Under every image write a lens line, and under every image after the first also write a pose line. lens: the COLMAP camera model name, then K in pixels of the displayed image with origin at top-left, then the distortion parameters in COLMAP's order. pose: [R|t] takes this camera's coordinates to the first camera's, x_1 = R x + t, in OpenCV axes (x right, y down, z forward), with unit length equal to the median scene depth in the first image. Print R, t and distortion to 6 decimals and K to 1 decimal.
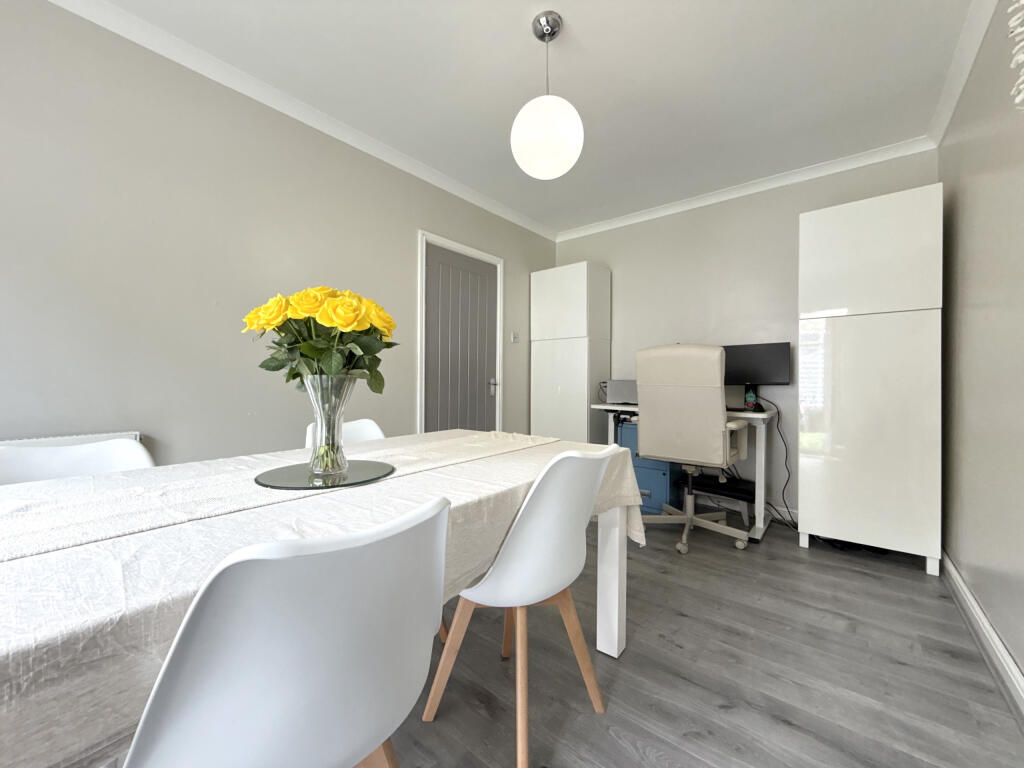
lens RADIAL K [[407.3, 0, 508.2], [0, 407.3, 382.3], [0, 0, 1]] dist [0.000050, -0.000010]
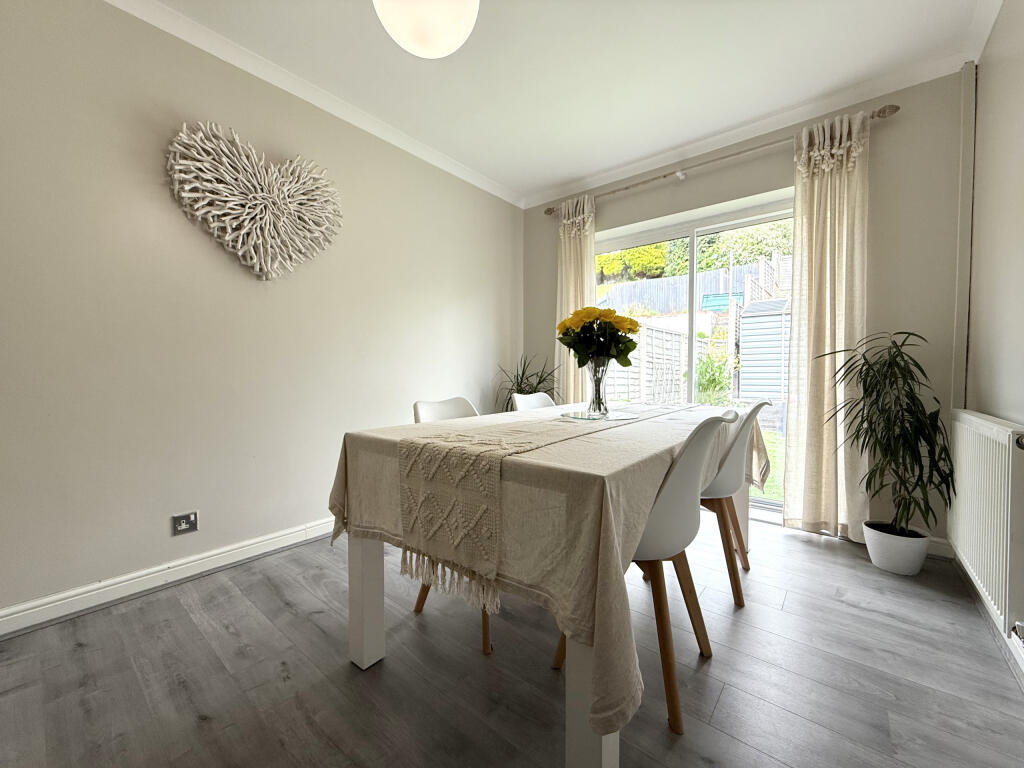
lens RADIAL K [[407.3, 0, 508.2], [0, 407.3, 382.3], [0, 0, 1]] dist [0.000050, -0.000010]
pose [[-0.999970, -0.007624, 0.001273, -0.051615], [-0.007587, 0.999611, 0.026824, 0.027271], [-0.001477, 0.026814, -0.999639, 1.885241]]
